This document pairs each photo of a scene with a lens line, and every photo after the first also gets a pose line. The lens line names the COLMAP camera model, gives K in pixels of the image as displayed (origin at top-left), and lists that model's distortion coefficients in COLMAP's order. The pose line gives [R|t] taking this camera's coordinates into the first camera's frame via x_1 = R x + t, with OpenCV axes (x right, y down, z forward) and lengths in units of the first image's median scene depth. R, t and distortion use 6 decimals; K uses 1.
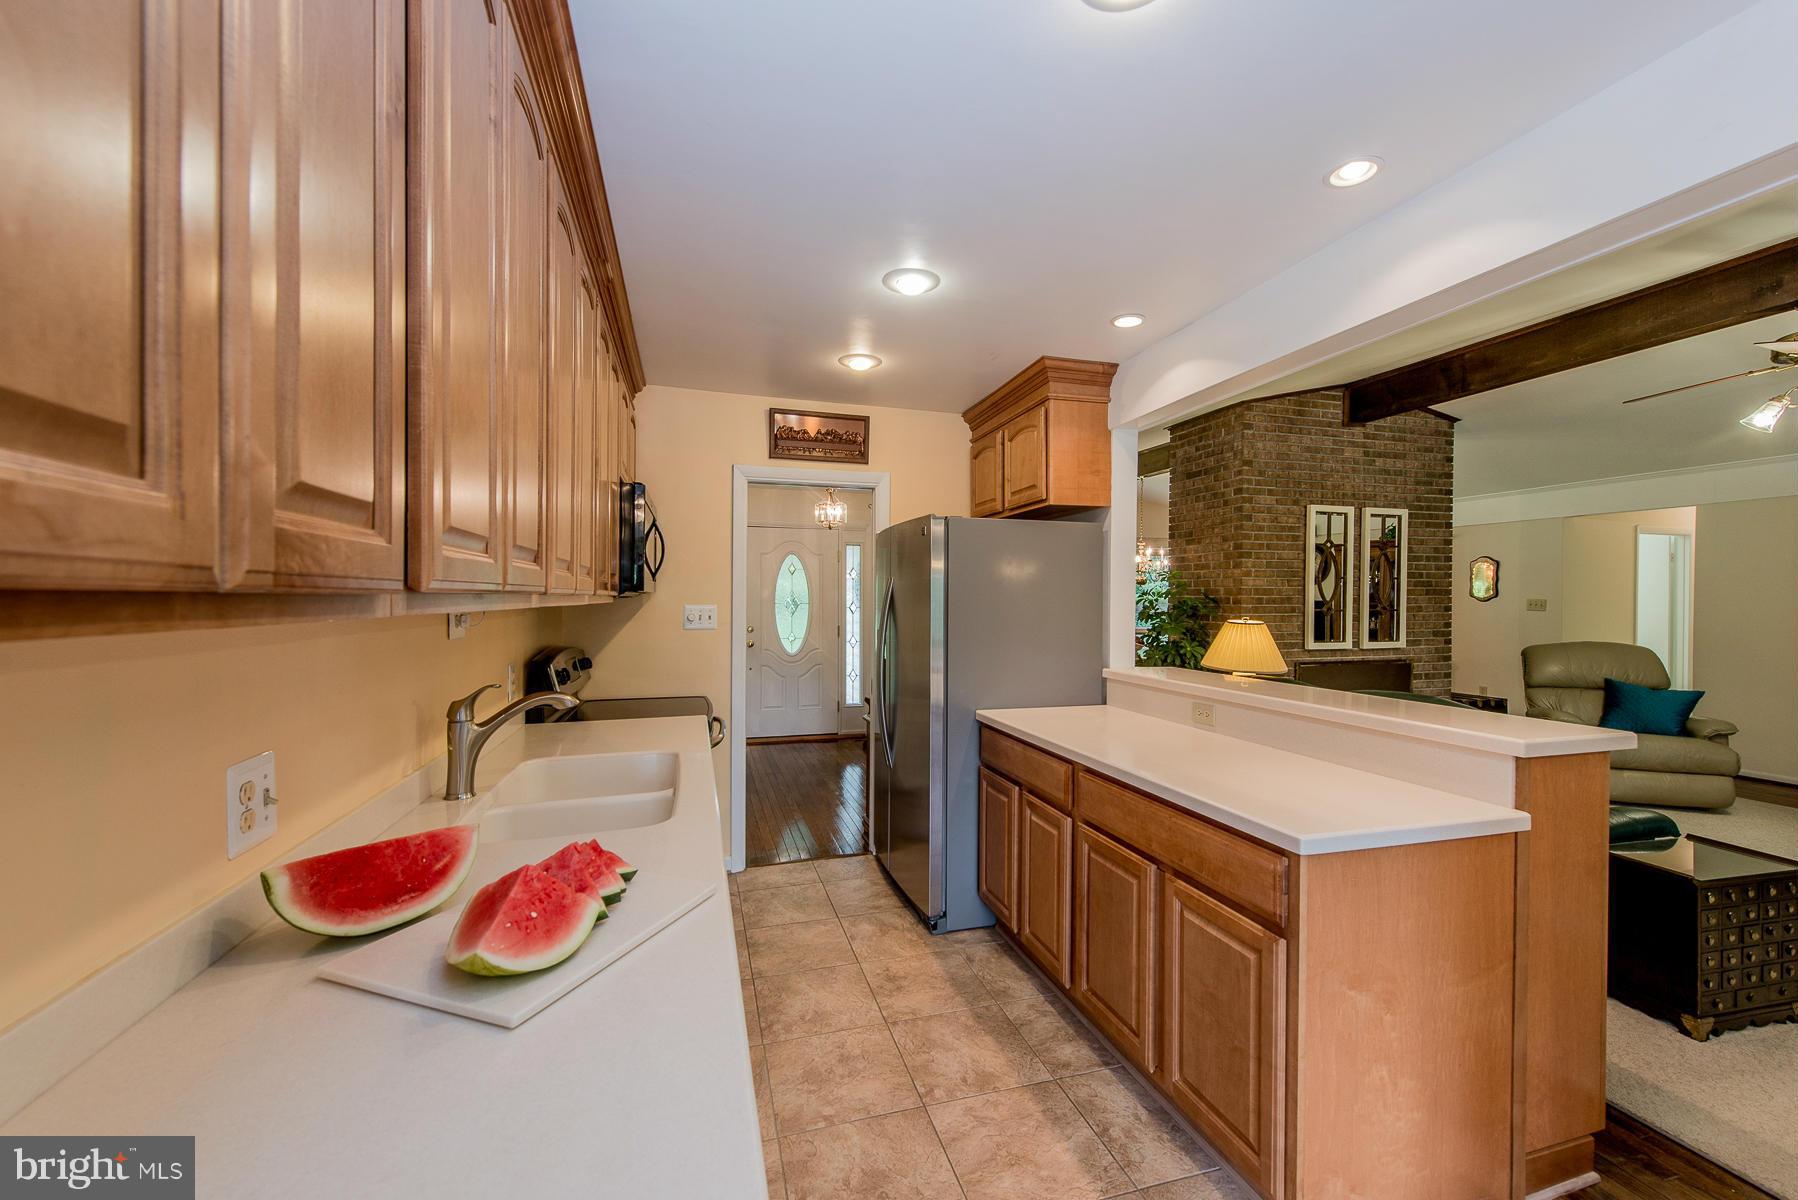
lens RADIAL K [[699.5, 0, 899.4], [0, 699.5, 601.6], [0, 0, 1]] dist [0.007106, -0.000959]
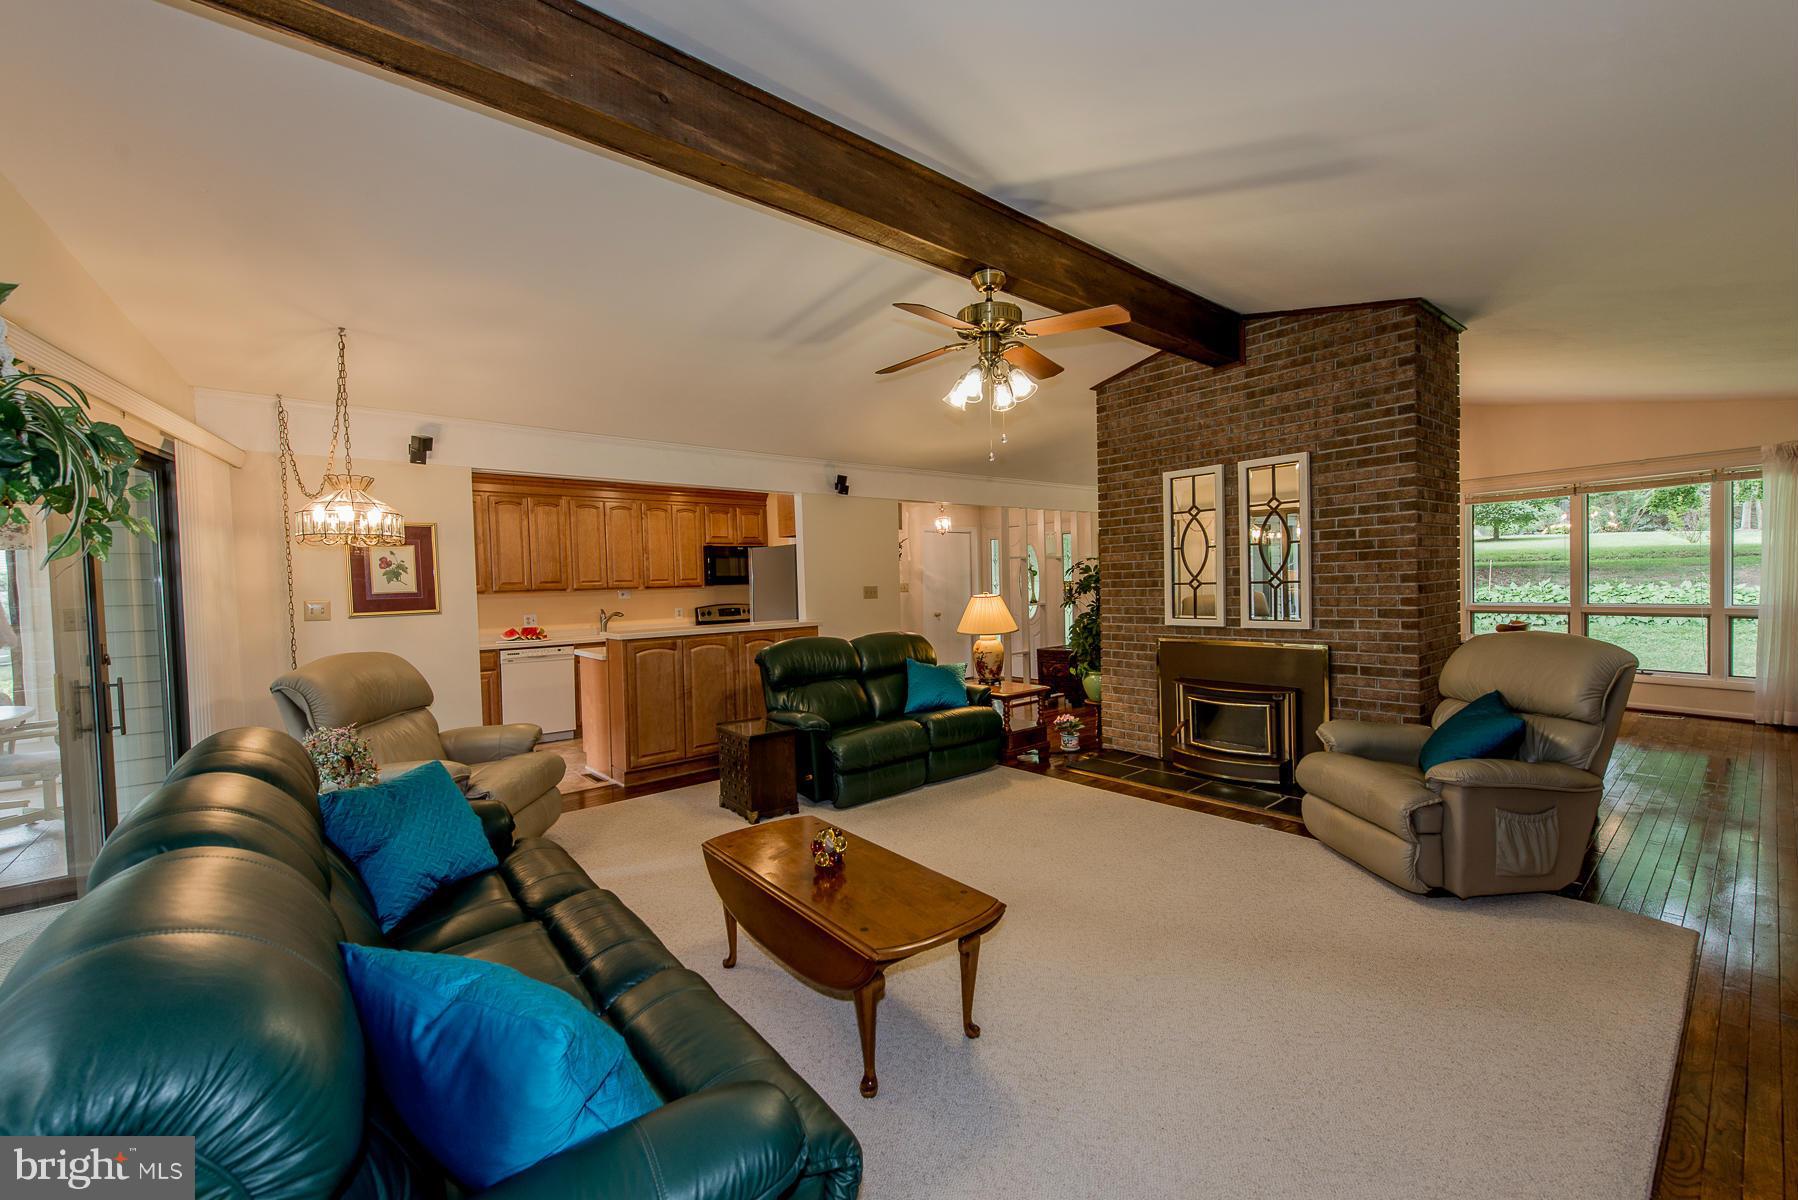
lens RADIAL K [[699.5, 0, 899.9], [0, 699.5, 595.8], [0, 0, 1]] dist [0.007106, -0.000959]
pose [[0.412660, 0.003702, -0.910878, 2.176065], [0.025144, 0.999564, 0.015453, 0.008175], [0.910538, -0.029280, 0.412387, 0.466386]]
